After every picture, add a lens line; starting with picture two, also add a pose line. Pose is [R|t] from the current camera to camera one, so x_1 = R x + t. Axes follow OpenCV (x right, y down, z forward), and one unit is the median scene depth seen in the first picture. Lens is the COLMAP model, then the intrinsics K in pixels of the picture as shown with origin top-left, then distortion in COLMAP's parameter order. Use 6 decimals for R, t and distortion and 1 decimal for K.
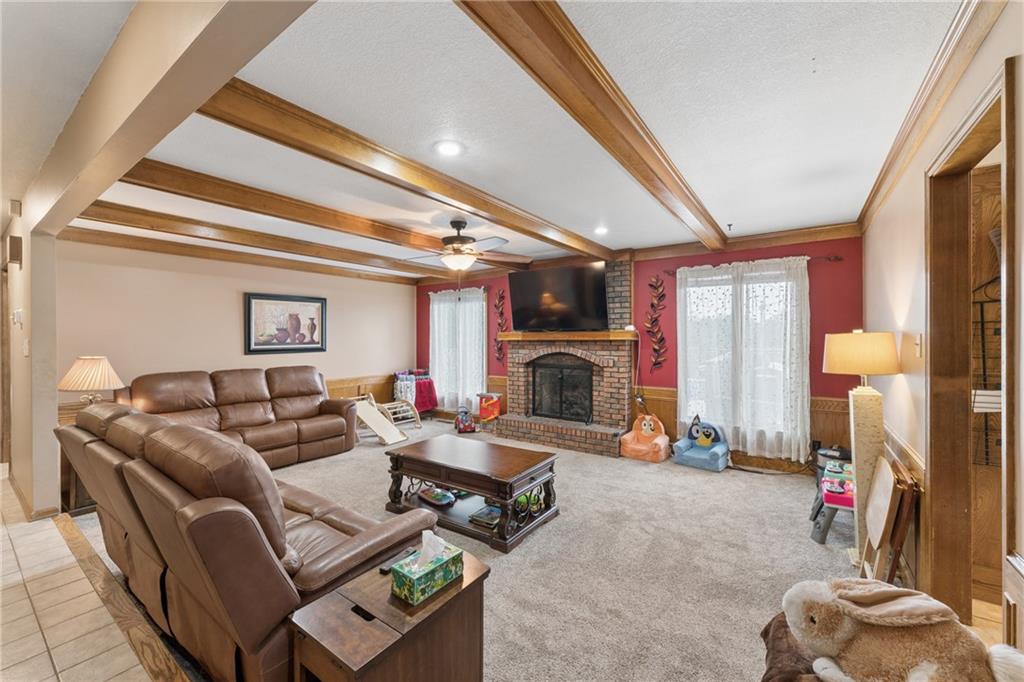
lens RADIAL K [[403.6, 0, 512.0], [0, 403.6, 341.0], [0, 0, 1]] dist [-0.000738, -0.000044]
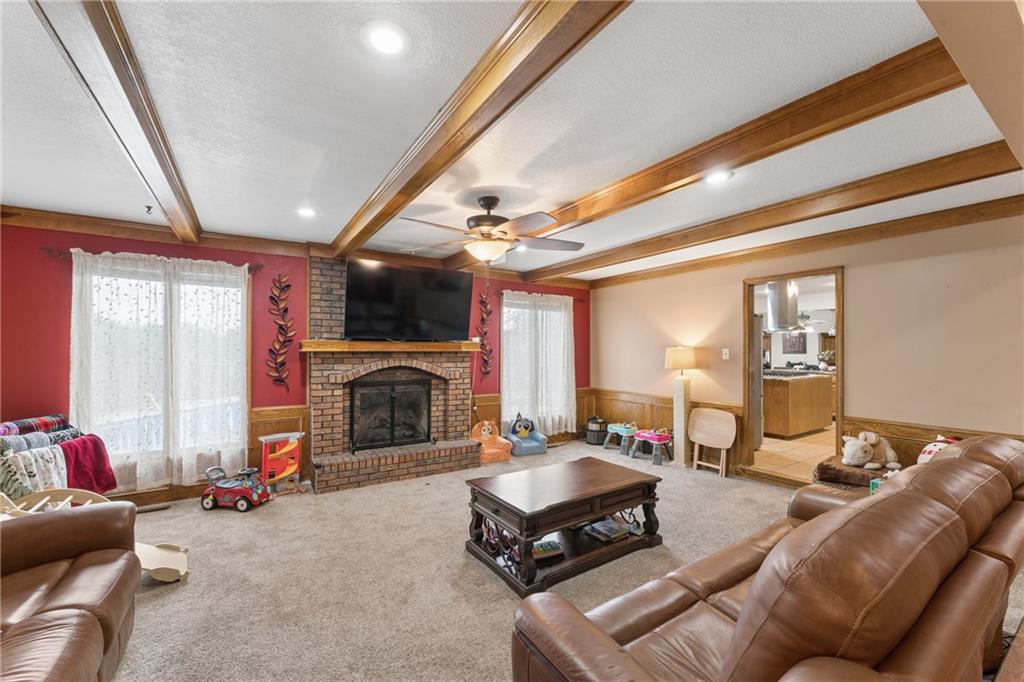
lens RADIAL K [[413.0, 0, 512.3], [0, 413.0, 347.1], [0, 0, 1]] dist [-0.002409, -0.000313]
pose [[0.373537, 0.007001, 0.927589, -0.603375], [-0.002107, 0.999975, -0.006699, -0.006354], [-0.927613, 0.000548, 0.373543, 0.469743]]
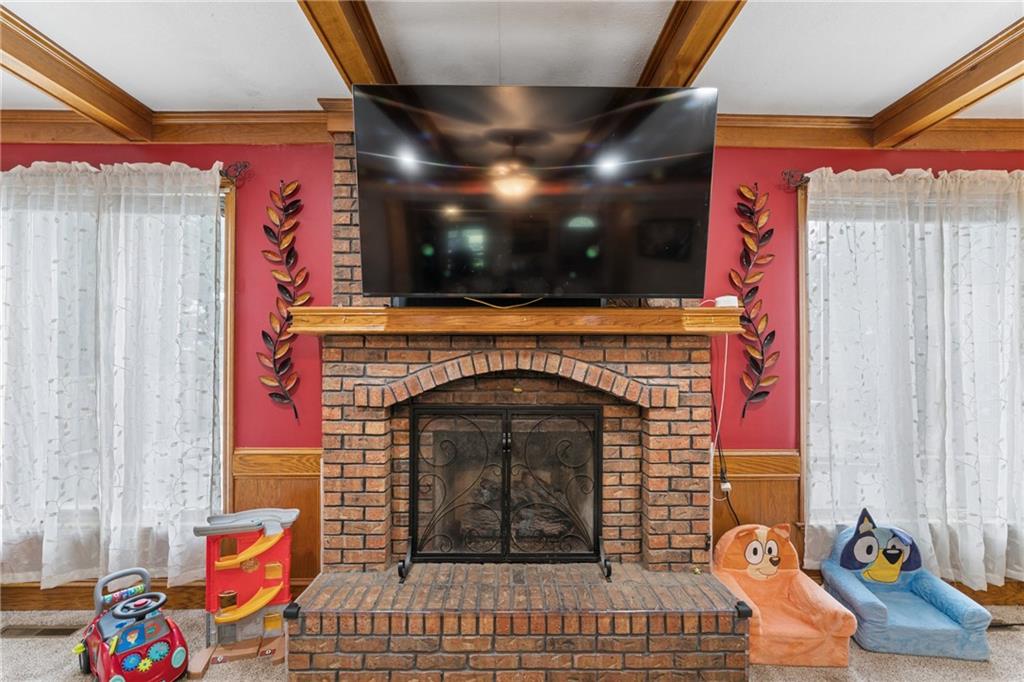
lens RADIAL K [[416.1, 0, 513.2], [0, 416.1, 355.5], [0, 0, 1]] dist [-0.002732, -0.000170]
pose [[0.808704, 0.011233, 0.588109, -0.090541], [-0.001022, 0.999843, -0.017691, 0.022442], [-0.588215, 0.013705, 0.808588, 0.732671]]
